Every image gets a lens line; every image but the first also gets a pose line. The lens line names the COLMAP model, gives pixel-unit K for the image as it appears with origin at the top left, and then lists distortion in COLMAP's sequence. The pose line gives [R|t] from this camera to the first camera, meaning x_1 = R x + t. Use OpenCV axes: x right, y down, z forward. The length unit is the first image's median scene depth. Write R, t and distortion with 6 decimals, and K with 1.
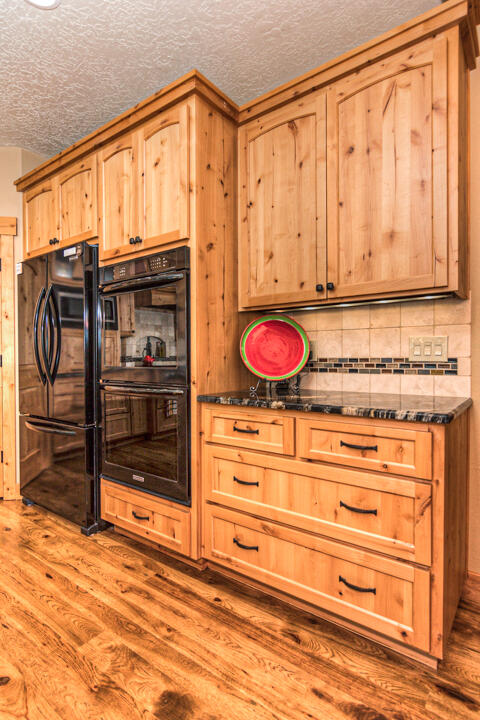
lens RADIAL K [[379.5, 0, 237.4], [0, 379.5, 361.9], [0, 0, 1]] dist [-0.002670, 0.001804]
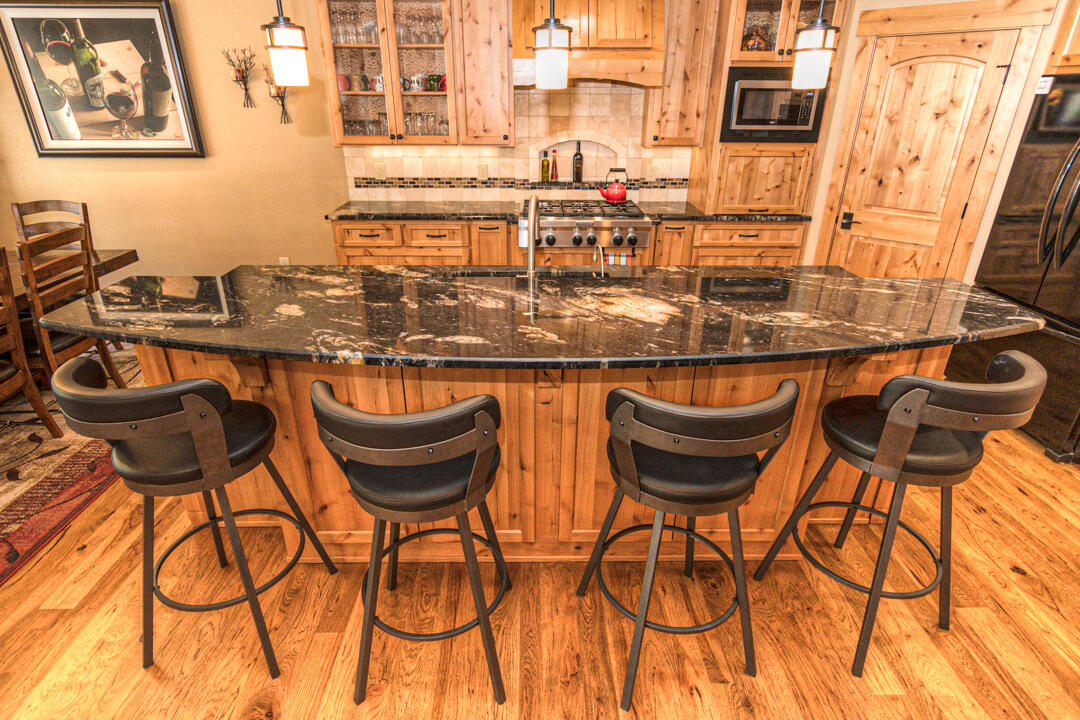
lens RADIAL K [[569.3, 0, 537.4], [0, 569.3, 357.7], [0, 0, 1]] dist [-0.002670, 0.001804]
pose [[0.611442, 0.332750, -0.717925, -0.356801], [-0.015542, 0.912161, 0.409538, -0.317413], [0.791137, -0.239250, 0.562905, -0.715078]]
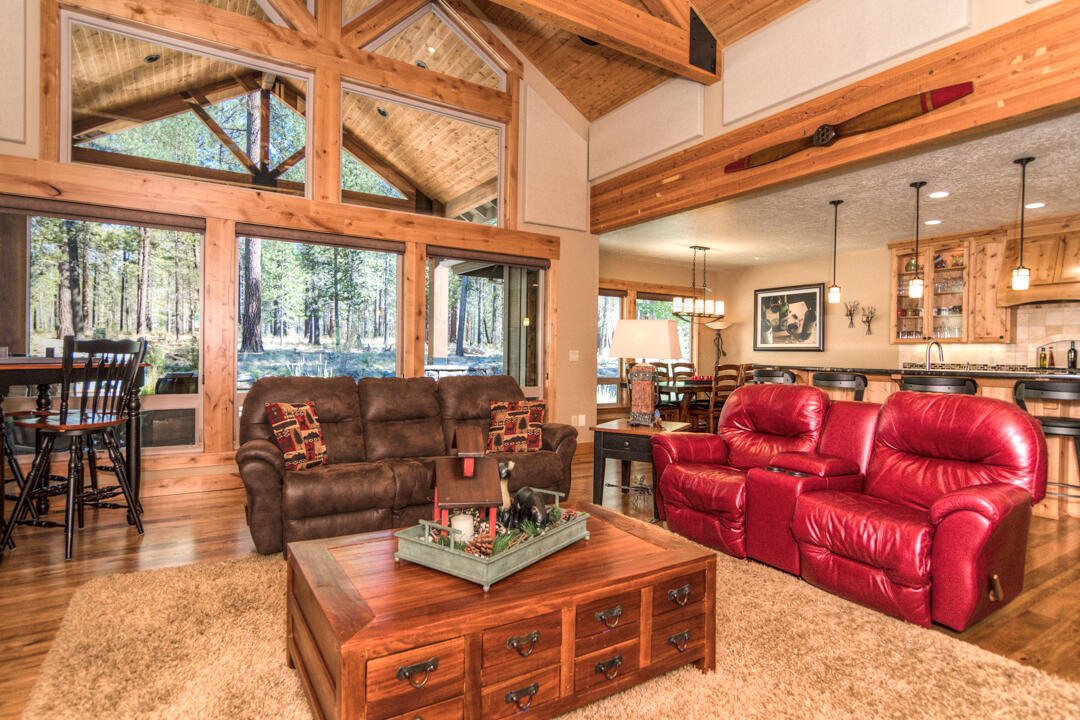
lens RADIAL K [[569.3, 0, 537.4], [0, 569.3, 357.7], [0, 0, 1]] dist [-0.002670, 0.001804]
pose [[-0.357213, 0.003615, -0.934016, 2.196007], [-0.025658, 0.999577, 0.013681, -0.024058], [0.933671, 0.028852, -0.356969, -0.814336]]
